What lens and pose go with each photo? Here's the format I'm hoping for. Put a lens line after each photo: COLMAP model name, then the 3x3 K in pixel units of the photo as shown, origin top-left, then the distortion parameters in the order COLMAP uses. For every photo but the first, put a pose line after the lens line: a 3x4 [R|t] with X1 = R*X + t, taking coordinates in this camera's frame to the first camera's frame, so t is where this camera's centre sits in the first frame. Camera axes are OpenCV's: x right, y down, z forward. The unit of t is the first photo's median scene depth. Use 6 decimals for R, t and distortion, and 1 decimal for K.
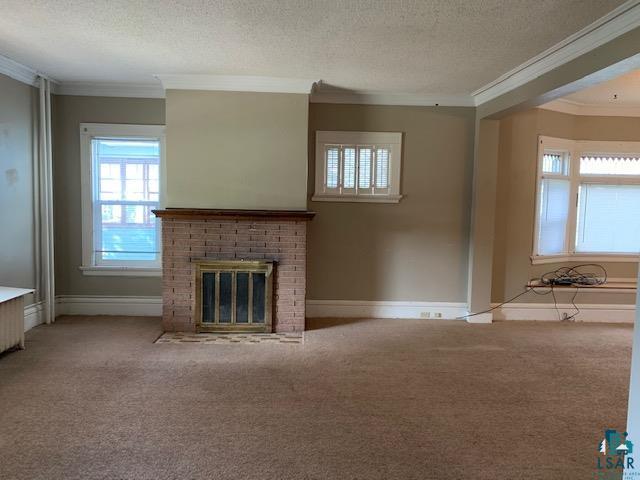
lens RADIAL K [[490.4, 0, 317.7], [0, 490.4, 237.5], [0, 0, 1]] dist [0.030397, -0.030198]
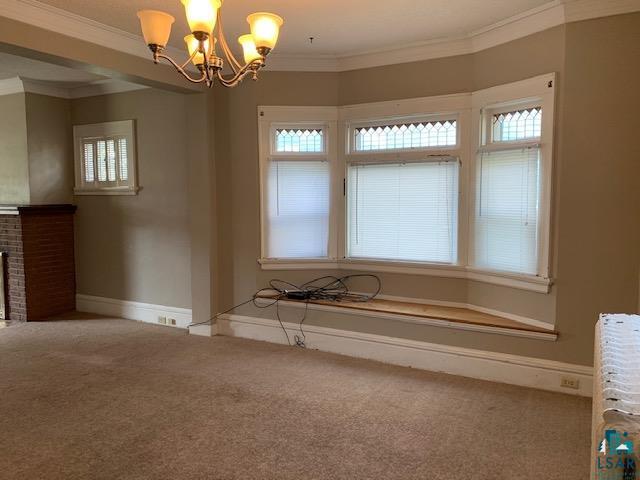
lens RADIAL K [[490.4, 0, 318.2], [0, 490.4, 233.3], [0, 0, 1]] dist [0.030397, -0.030198]
pose [[0.863836, 0.014454, -0.503566, 0.968338], [-0.021947, 0.999719, -0.008952, 0.001655], [0.503295, 0.018785, 0.863911, 0.387697]]
